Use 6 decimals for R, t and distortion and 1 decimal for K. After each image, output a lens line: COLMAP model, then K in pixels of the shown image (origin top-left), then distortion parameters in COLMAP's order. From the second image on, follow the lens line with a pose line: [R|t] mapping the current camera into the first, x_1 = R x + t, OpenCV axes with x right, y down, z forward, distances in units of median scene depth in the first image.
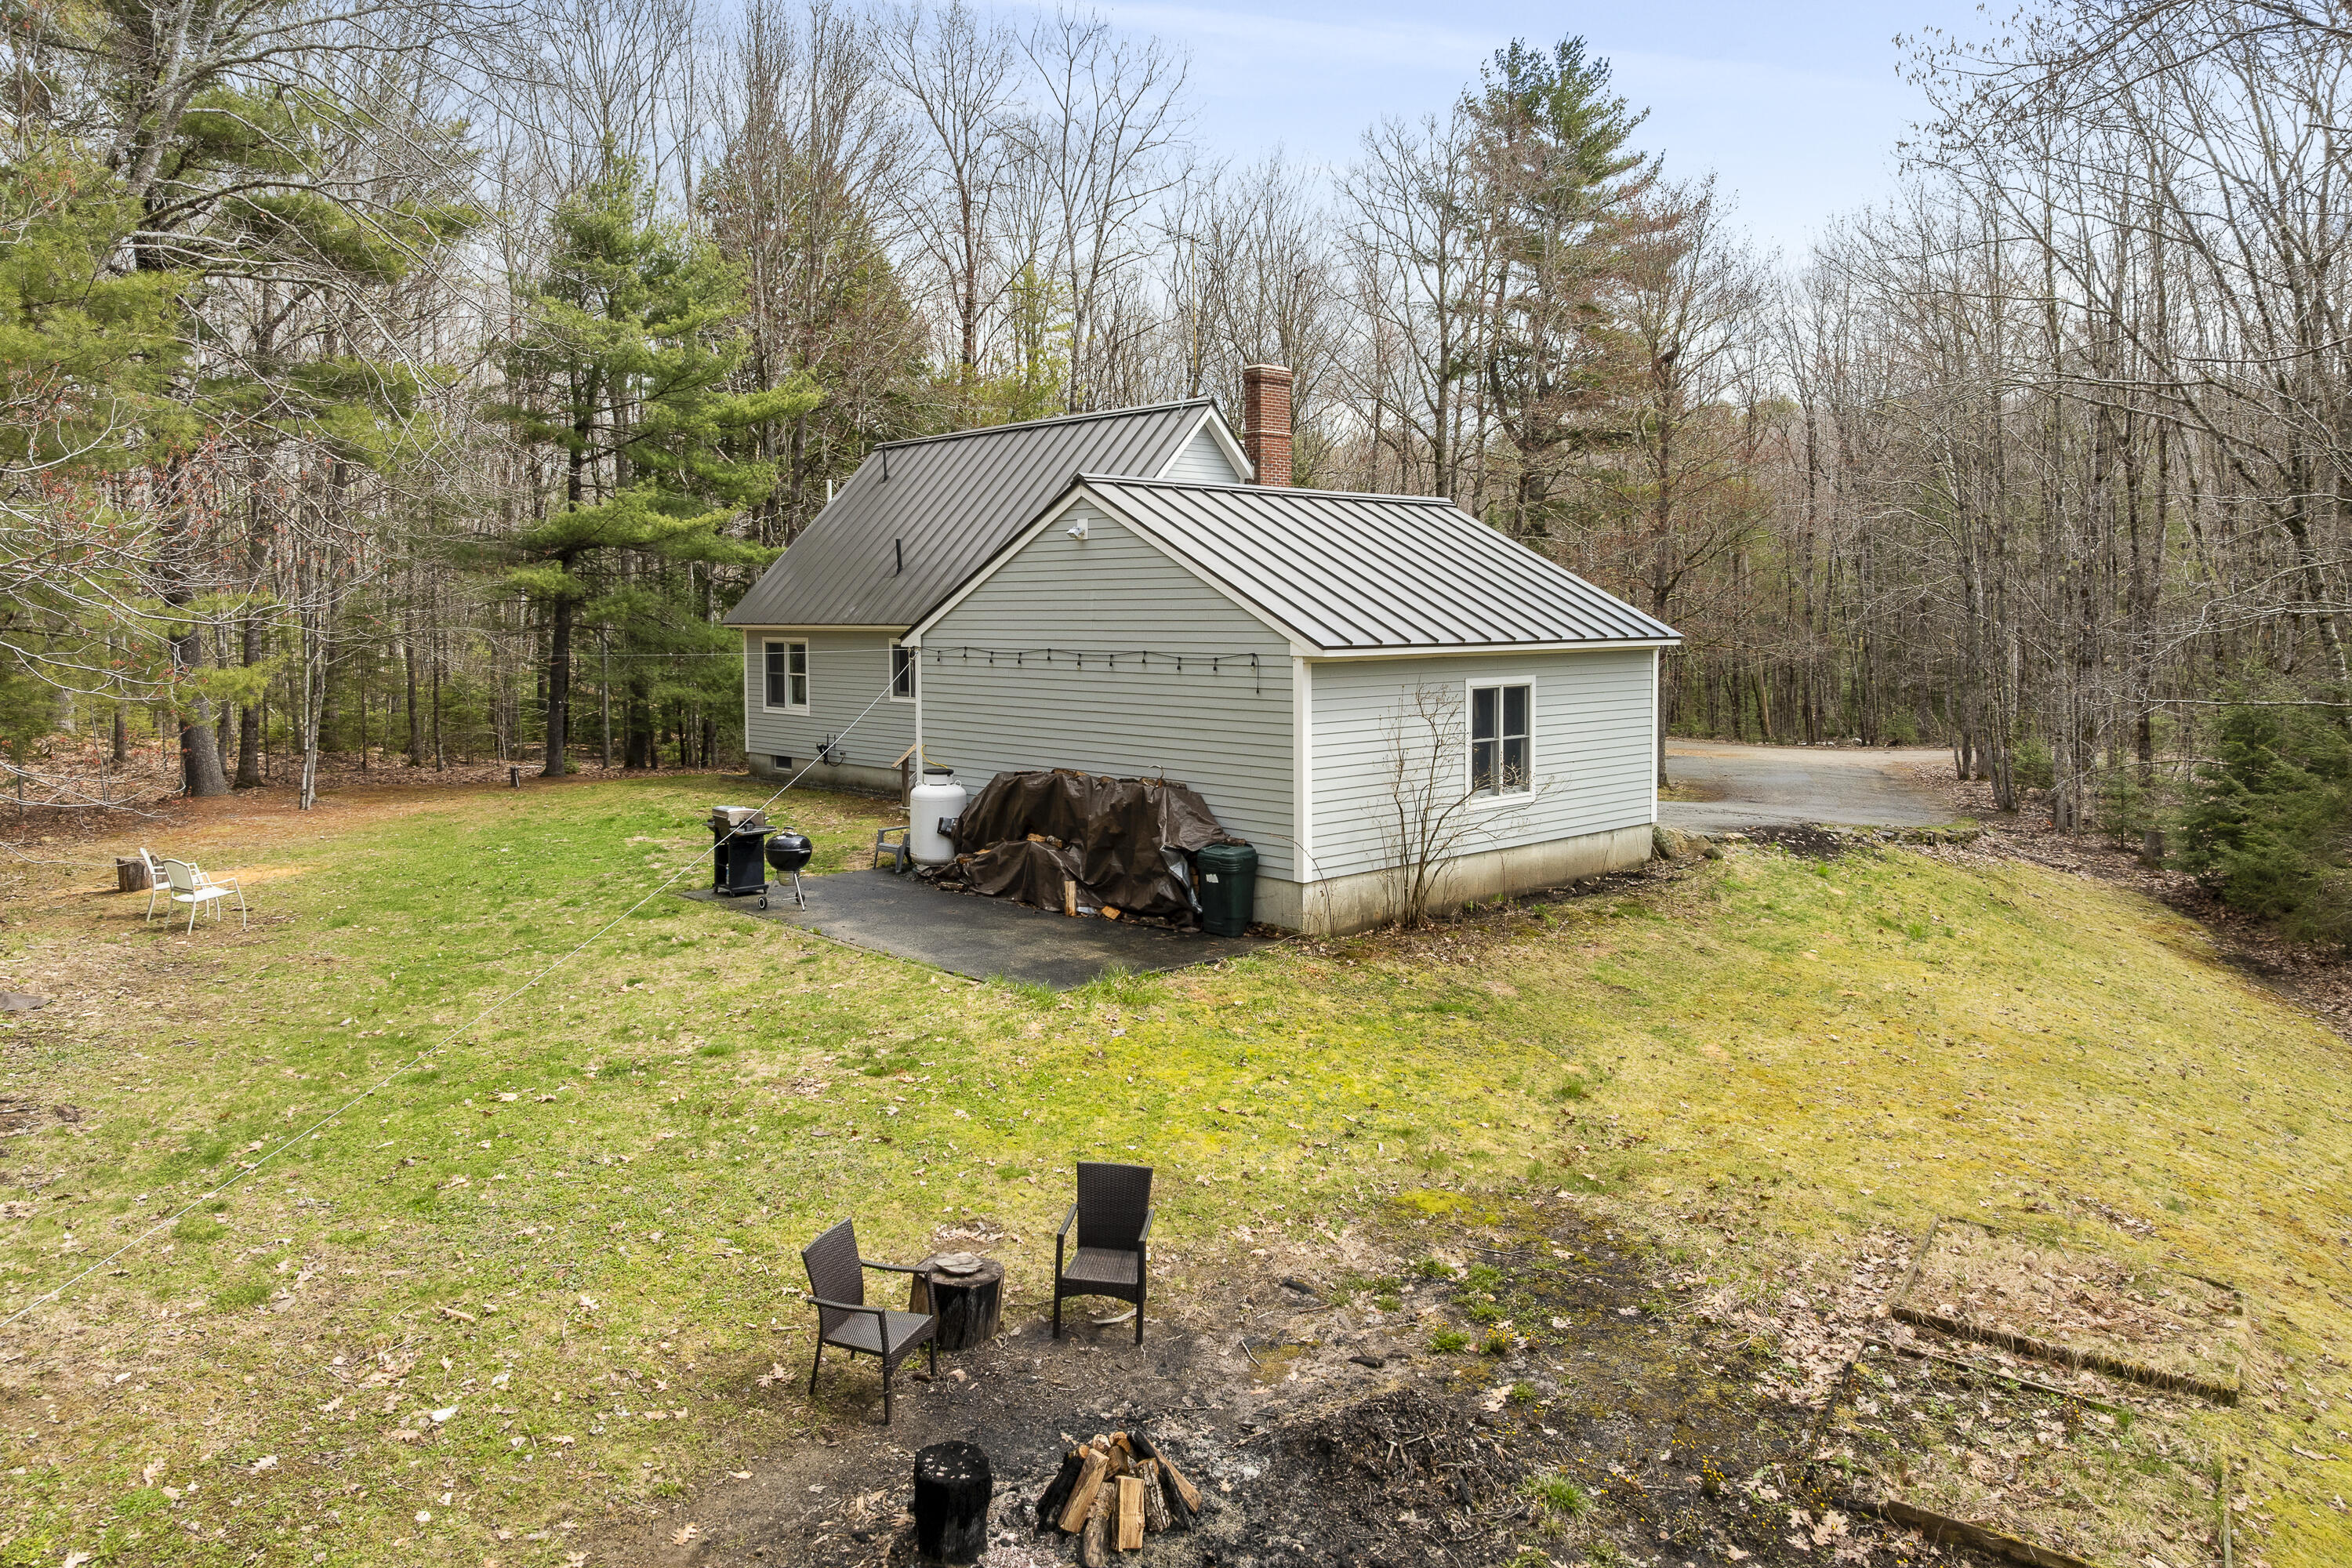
lens RADIAL K [[1644.8, 0, 1176.0], [0, 1644.8, 784.0], [0, 0, 1]] dist [0.001089, -0.000557]
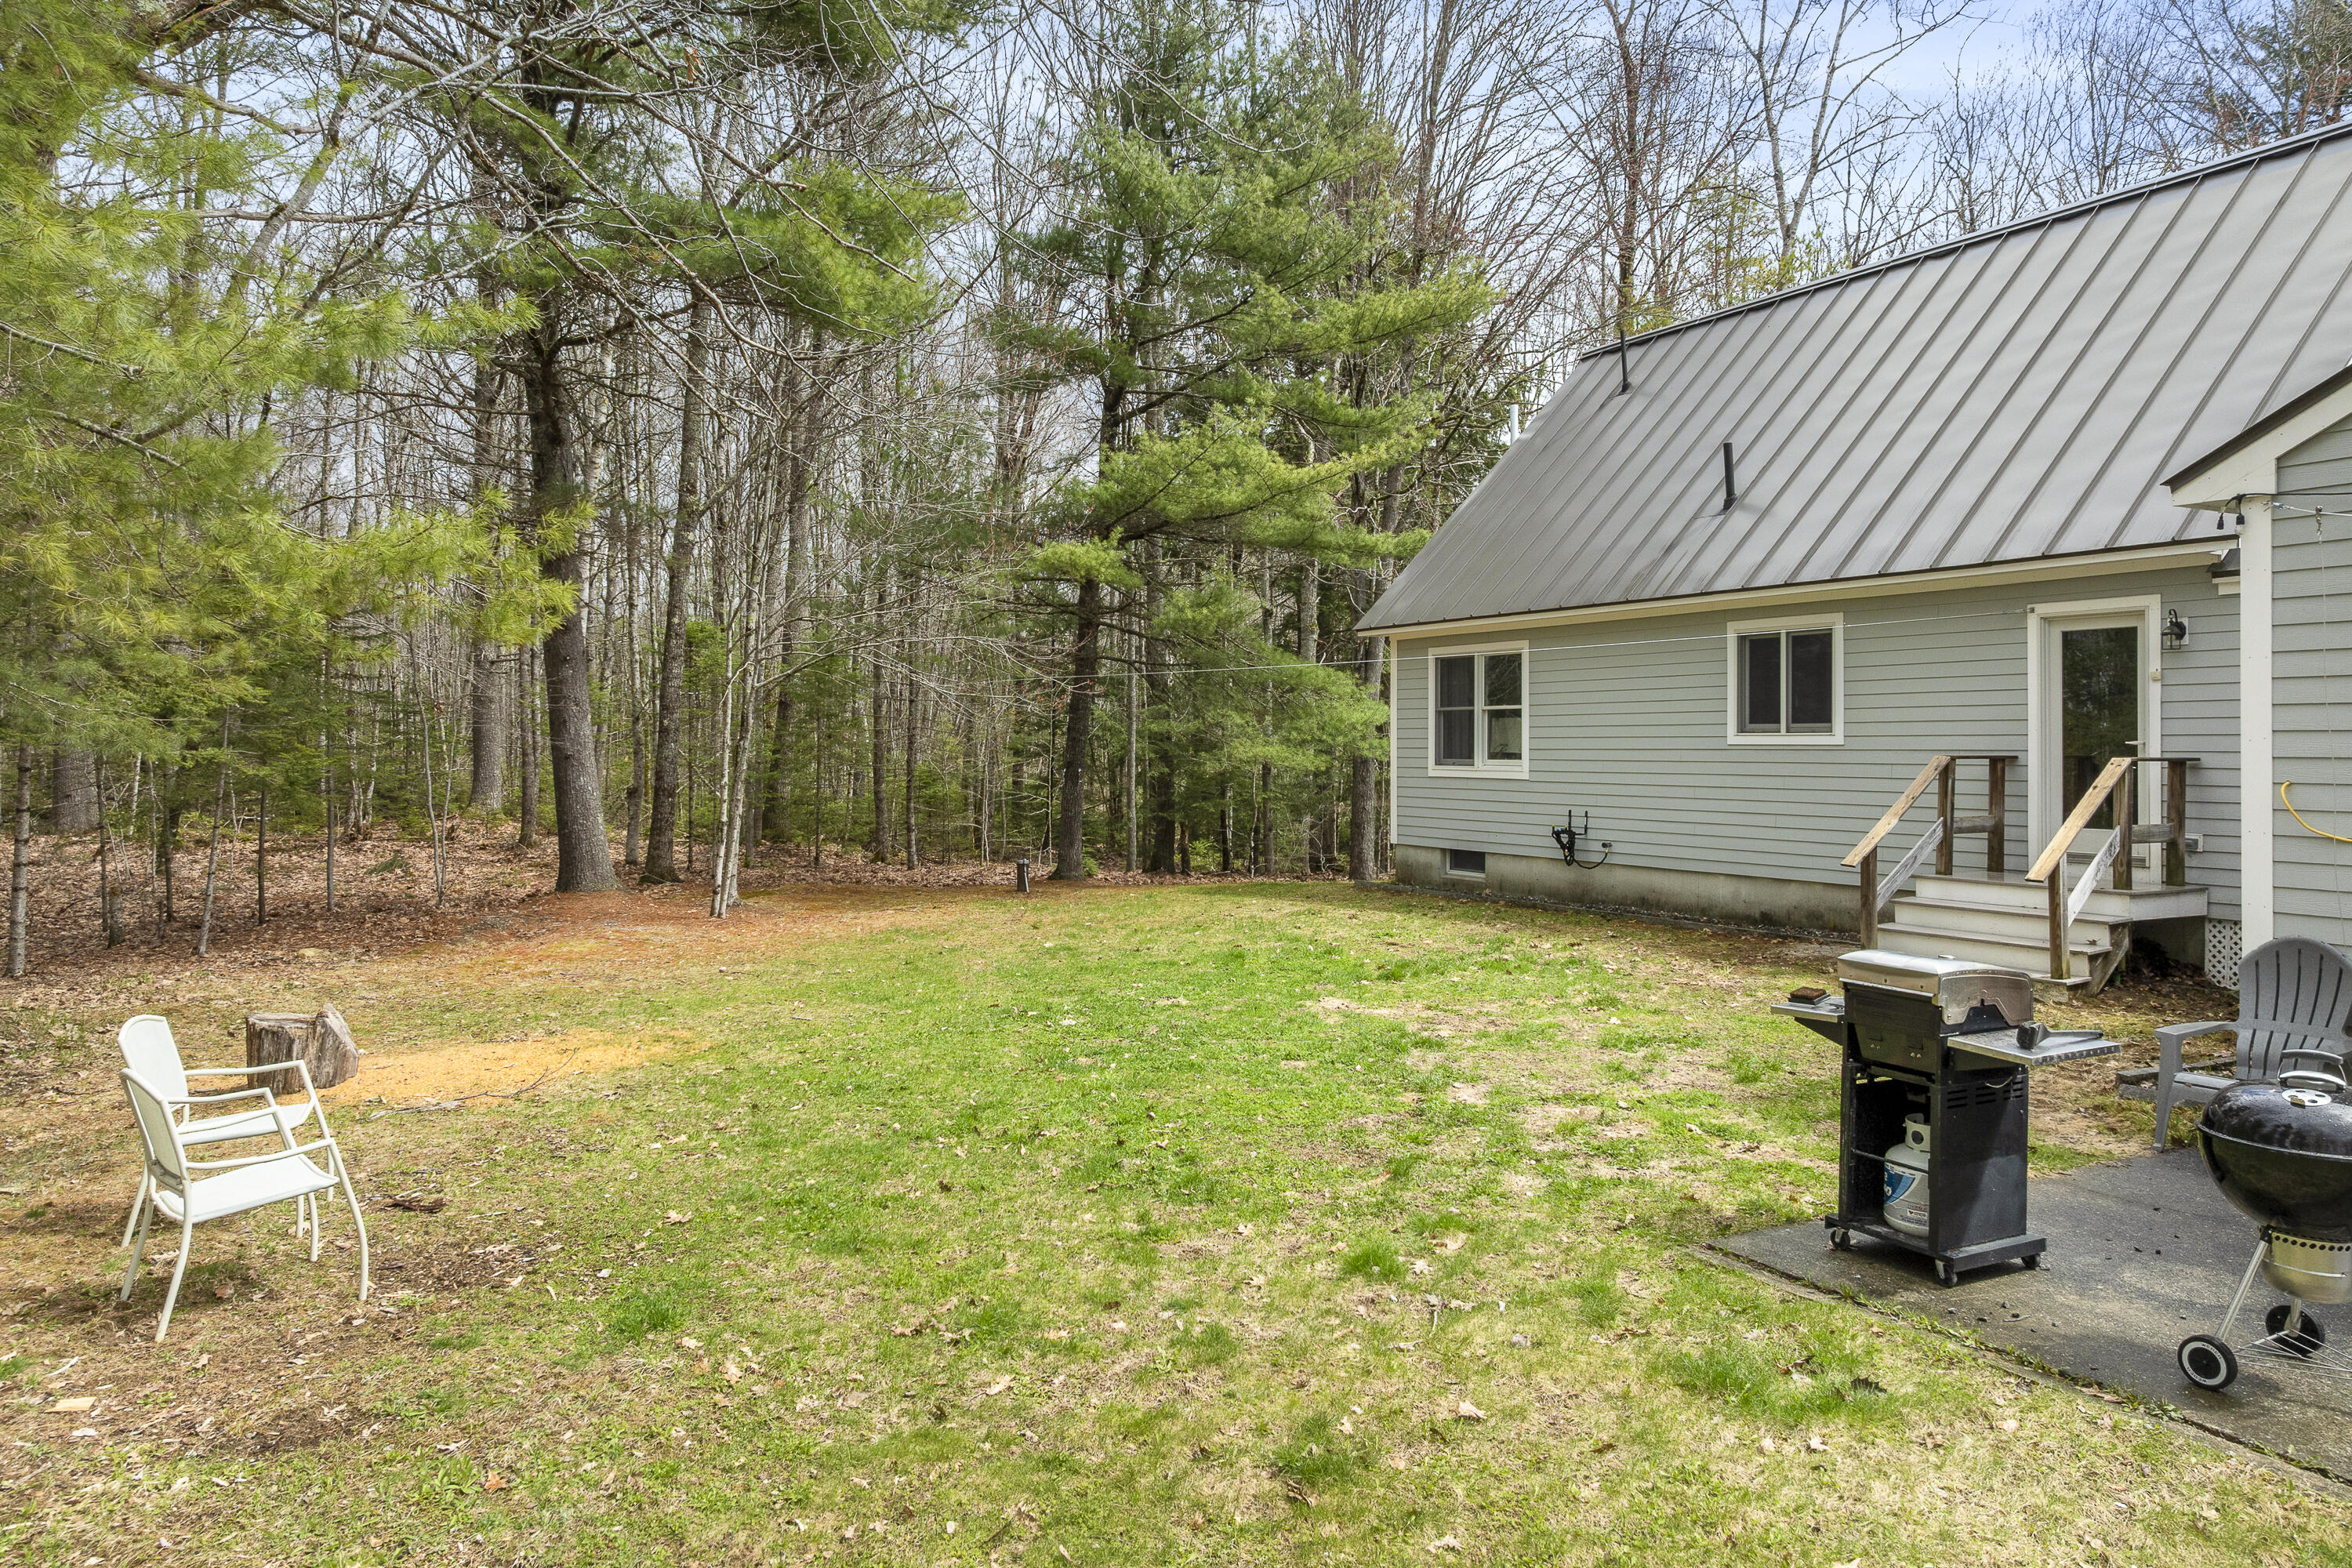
lens RADIAL K [[1619.5, 0, 1176.0], [0, 1619.5, 784.0], [0, 0, 1]] dist [0.003237, -0.000569]
pose [[0.968888, 0.011087, -0.247252, -0.194271], [-0.030857, 0.996613, -0.076228, 0.006370], [0.245570, 0.081486, 0.965948, 0.412602]]
